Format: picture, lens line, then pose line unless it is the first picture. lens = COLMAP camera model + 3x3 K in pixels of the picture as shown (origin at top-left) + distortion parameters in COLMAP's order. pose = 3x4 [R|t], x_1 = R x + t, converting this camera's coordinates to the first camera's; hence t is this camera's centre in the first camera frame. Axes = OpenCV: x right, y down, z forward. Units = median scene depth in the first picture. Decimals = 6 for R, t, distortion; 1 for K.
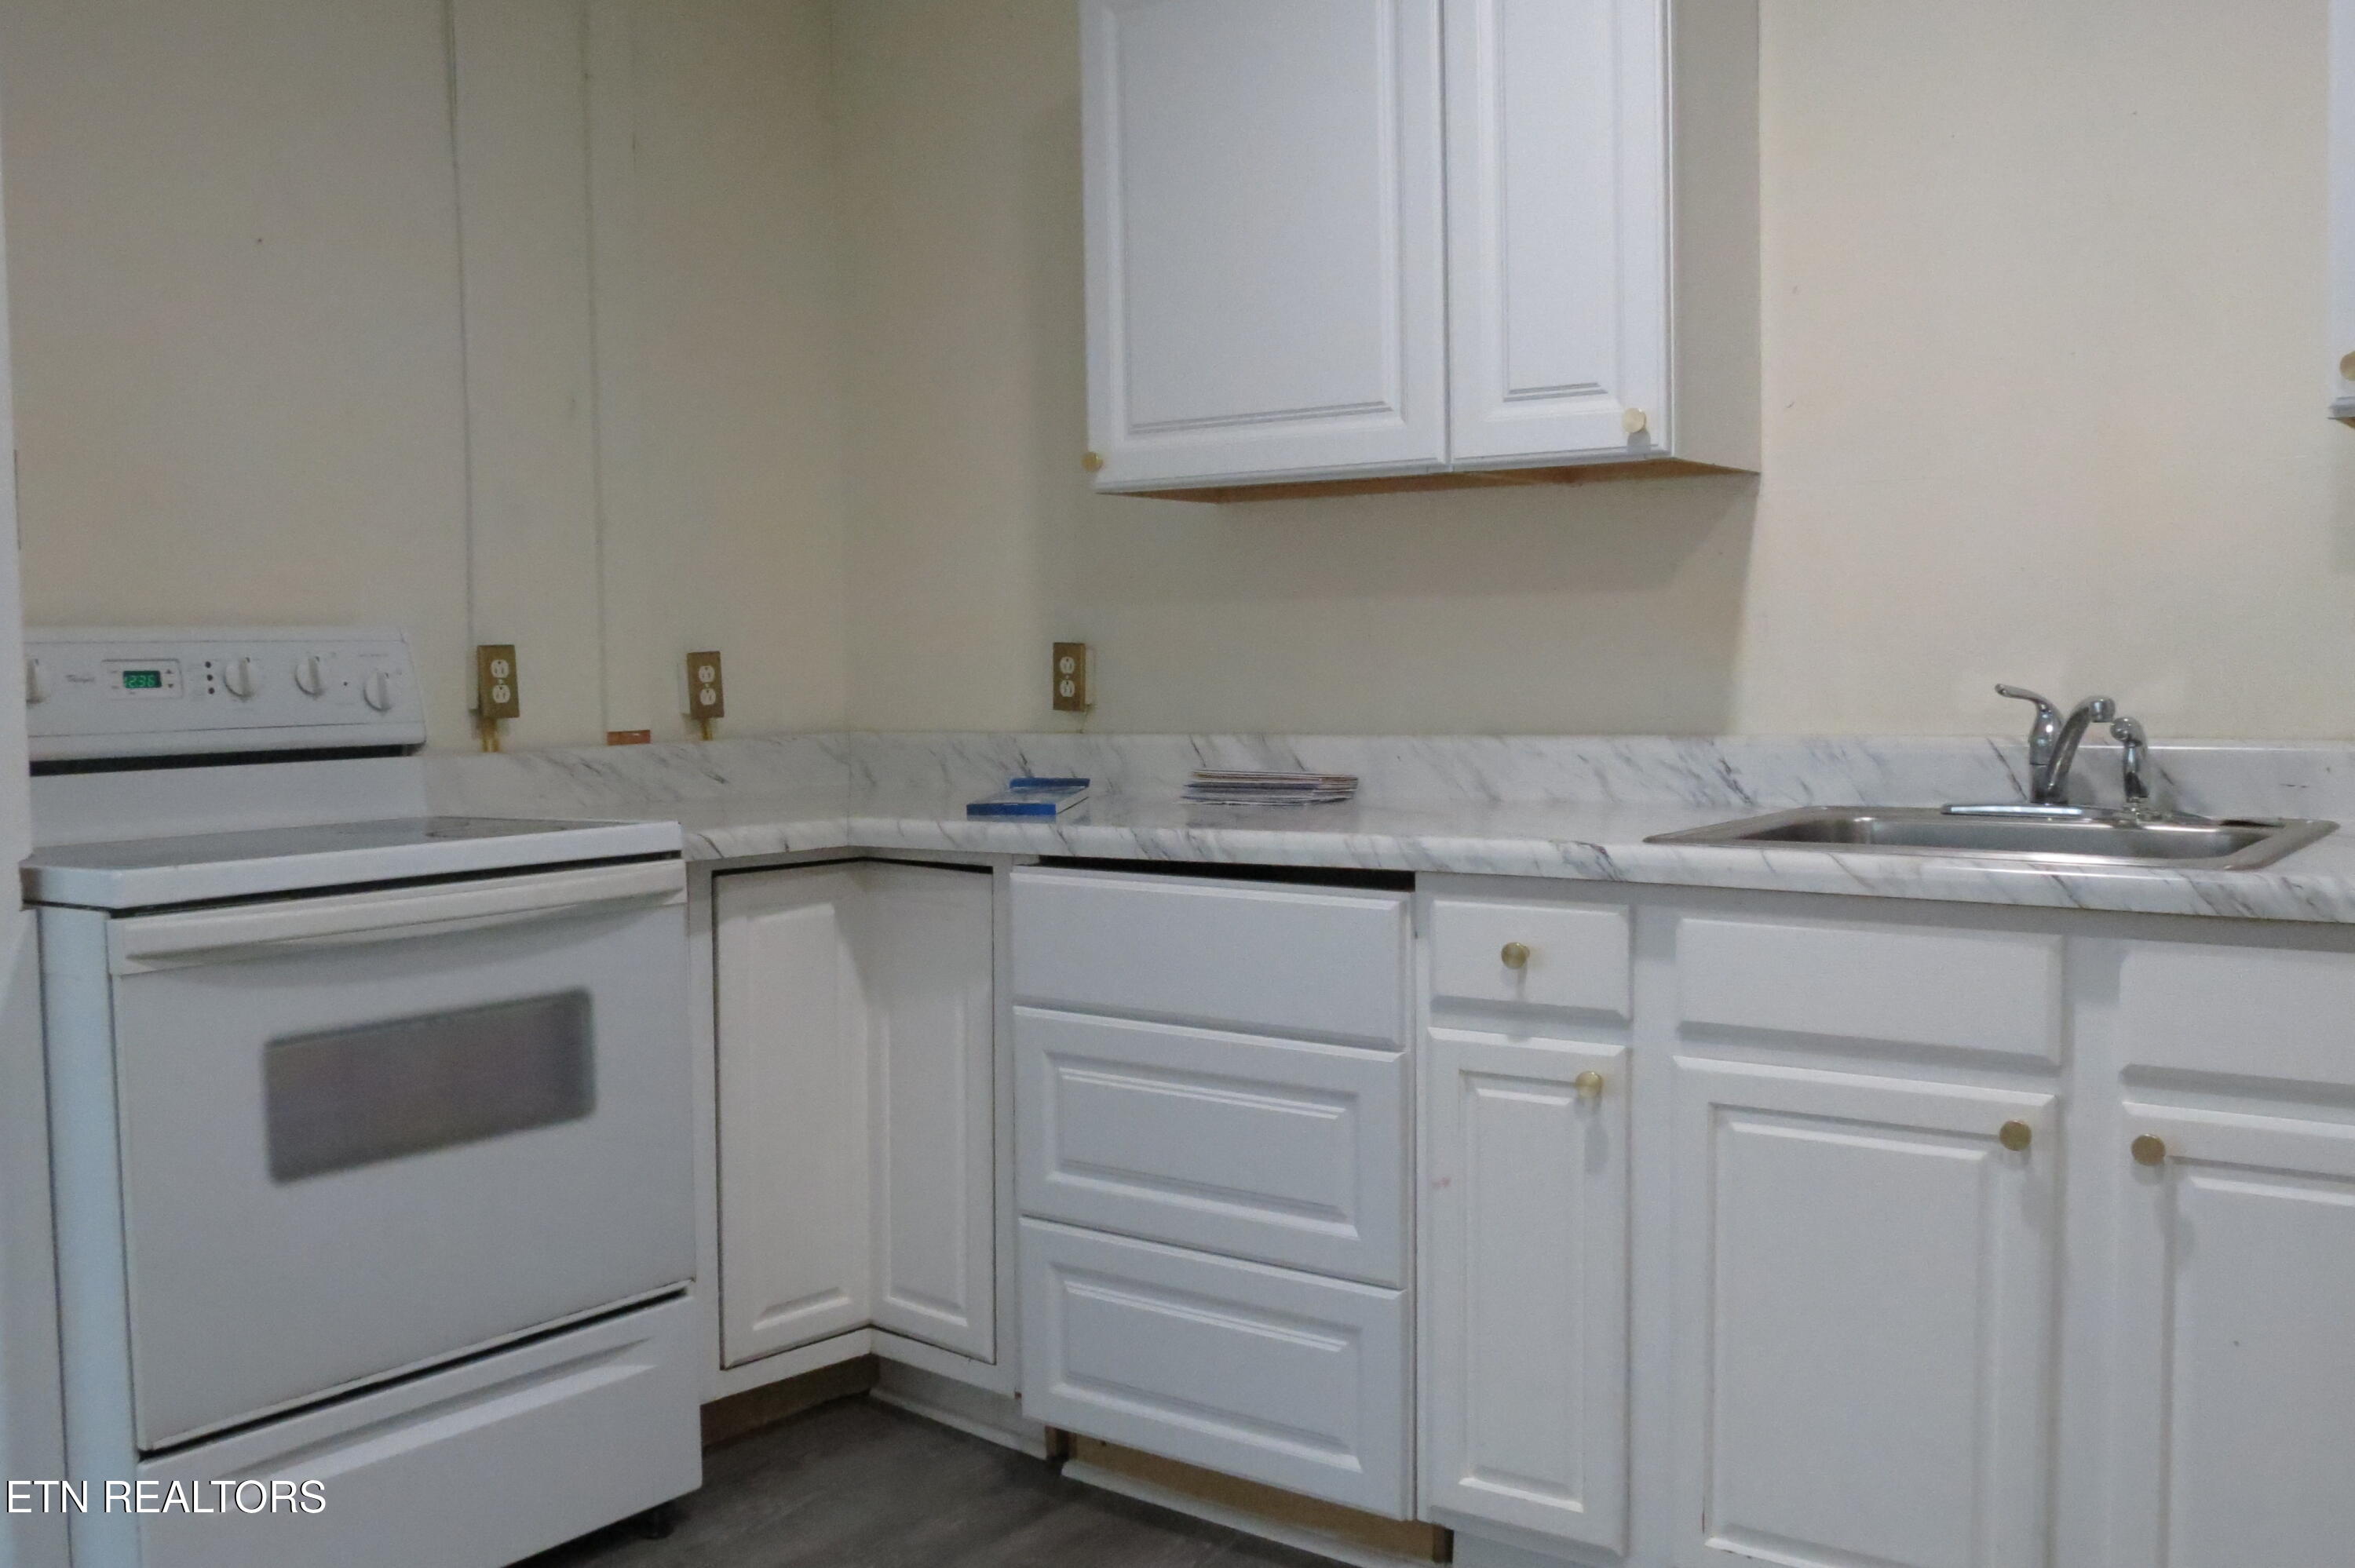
lens RADIAL K [[1934.4, 0, 1177.8], [0, 1934.4, 797.3], [0, 0, 1]] dist [-0.001996, 0.005435]
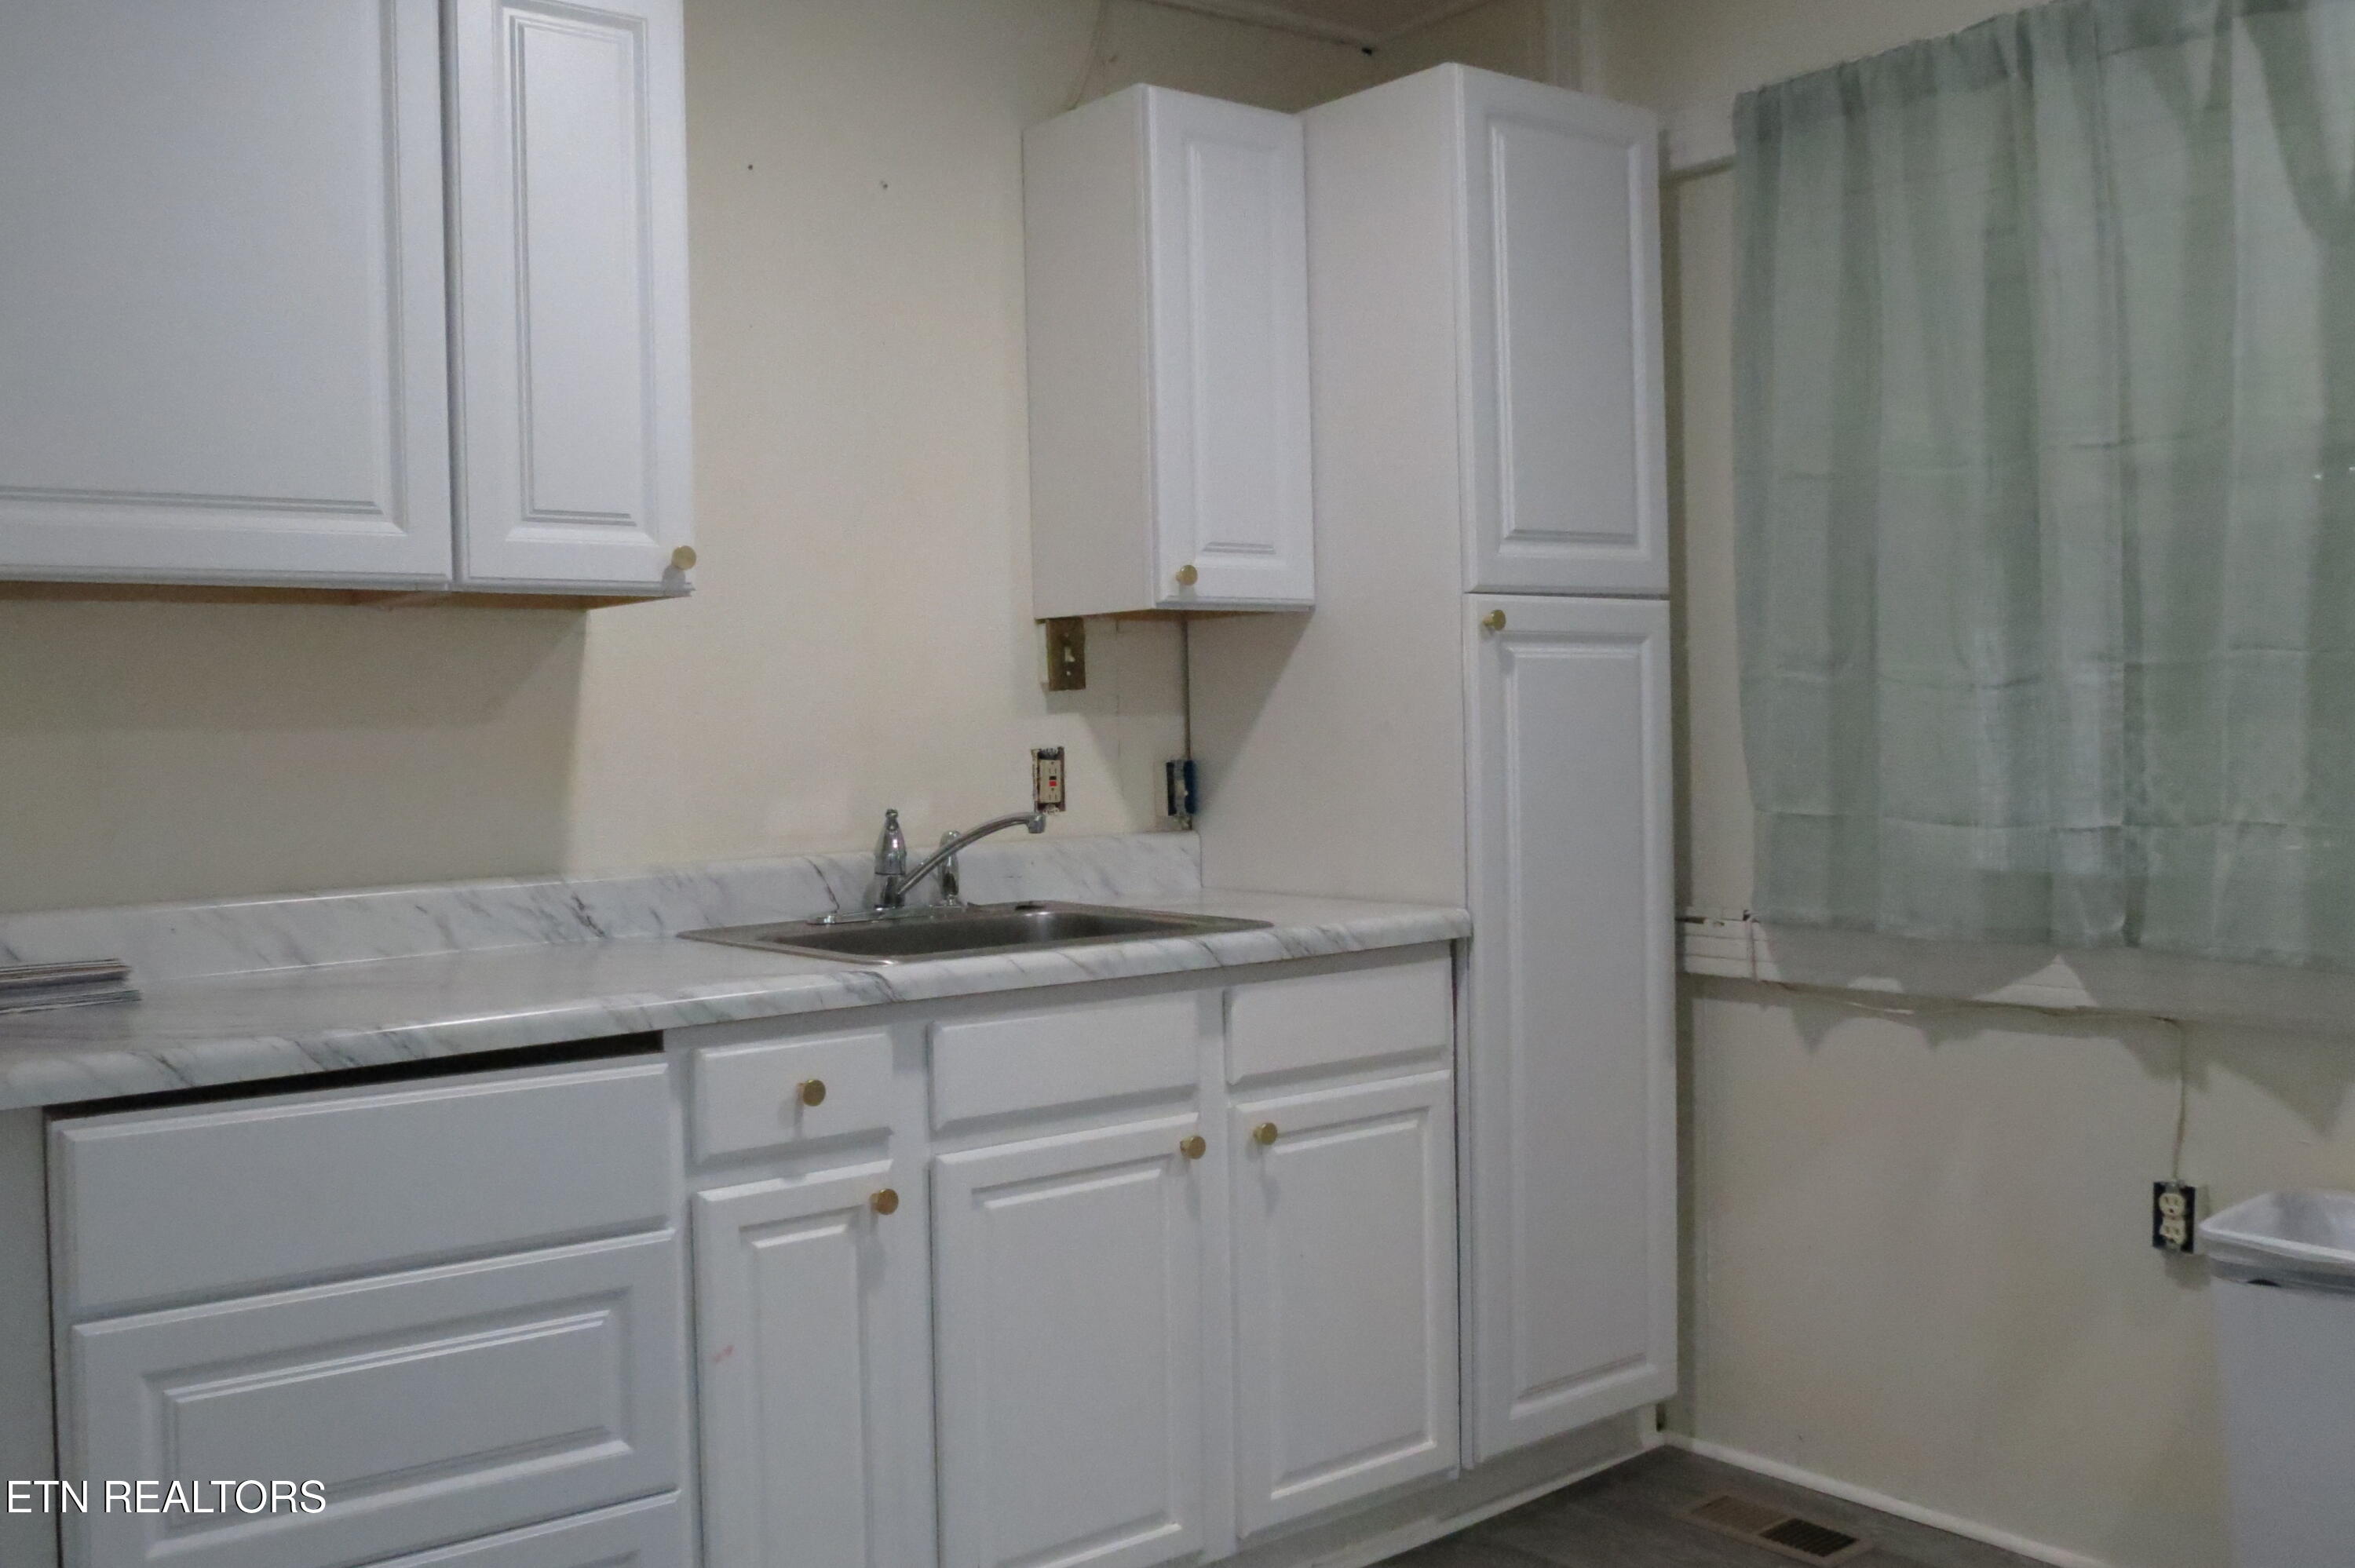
lens RADIAL K [[2198.6, 0, 1177.0], [0, 2198.6, 770.7], [0, 0, 1]] dist [-0.002322, 0.000000]
pose [[0.322797, -0.016967, 0.946316, -0.786356], [0.088900, 0.995963, -0.012468, -0.049312], [-0.942284, 0.088152, 0.323002, 0.415098]]
